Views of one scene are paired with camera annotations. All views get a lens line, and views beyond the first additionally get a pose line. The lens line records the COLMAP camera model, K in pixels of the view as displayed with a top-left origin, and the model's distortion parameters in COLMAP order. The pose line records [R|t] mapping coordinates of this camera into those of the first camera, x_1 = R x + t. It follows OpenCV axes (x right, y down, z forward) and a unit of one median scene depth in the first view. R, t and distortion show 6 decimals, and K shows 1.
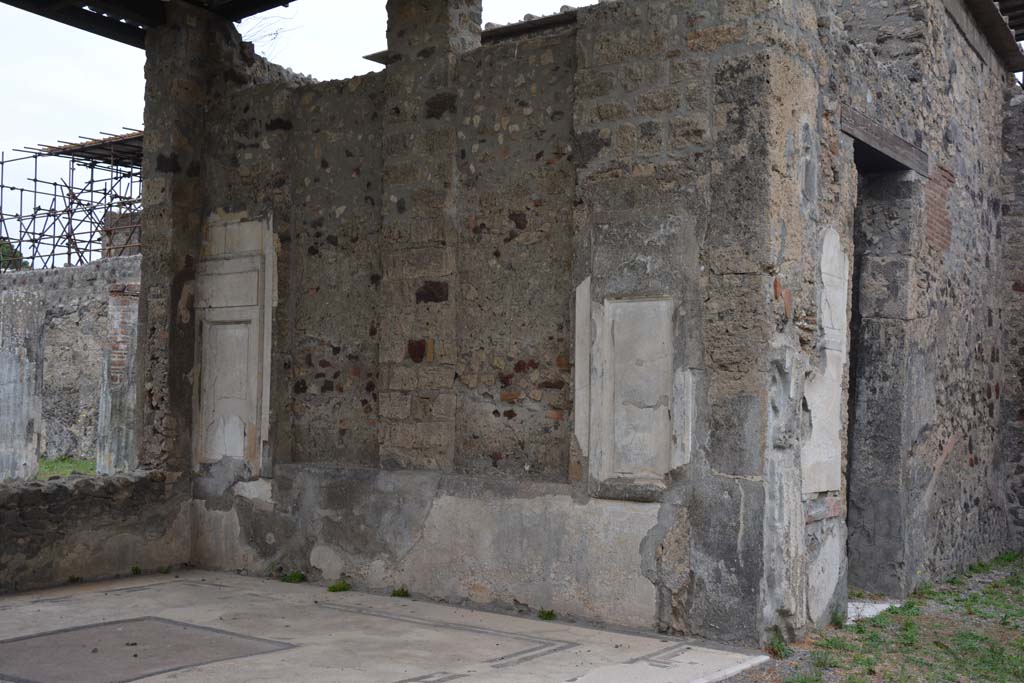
lens RADIAL K [[1106.5, 0, 512.0], [0, 1106.5, 341.5], [0, 0, 1]] dist [-0.002245, -0.000063]
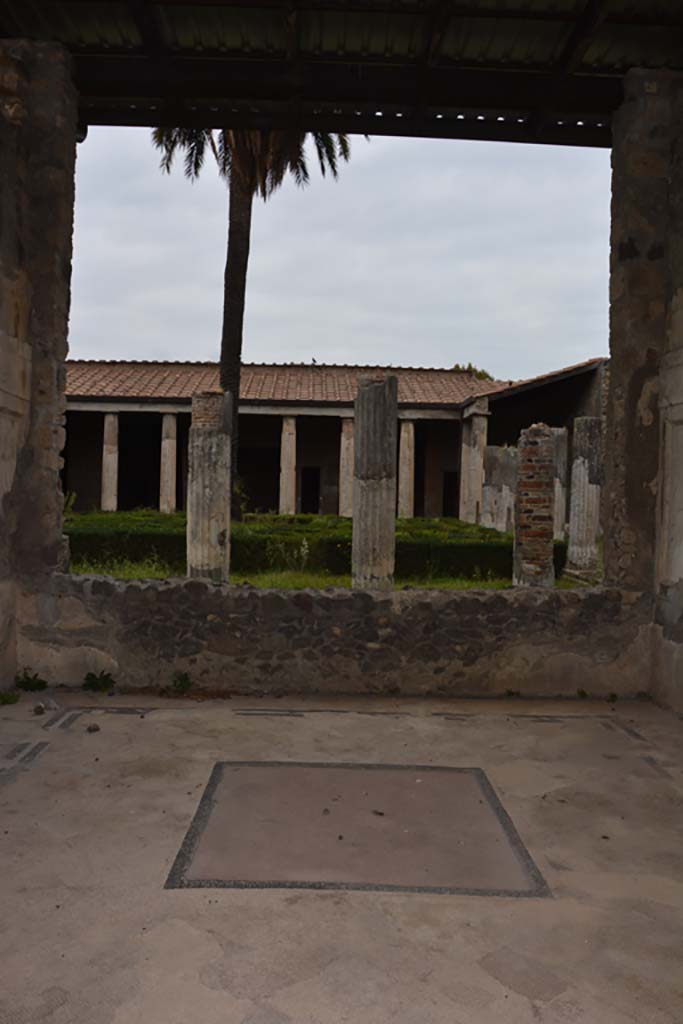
lens RADIAL K [[803.6, 0, 341.5], [0, 803.6, 512.0], [0, 0, 1]] dist [-0.161456, 0.126747]
pose [[0.600408, 0.023281, -0.799355, 0.063303], [0.023697, 0.998619, 0.046884, 0.017754], [0.799343, -0.047091, 0.599027, 0.431777]]
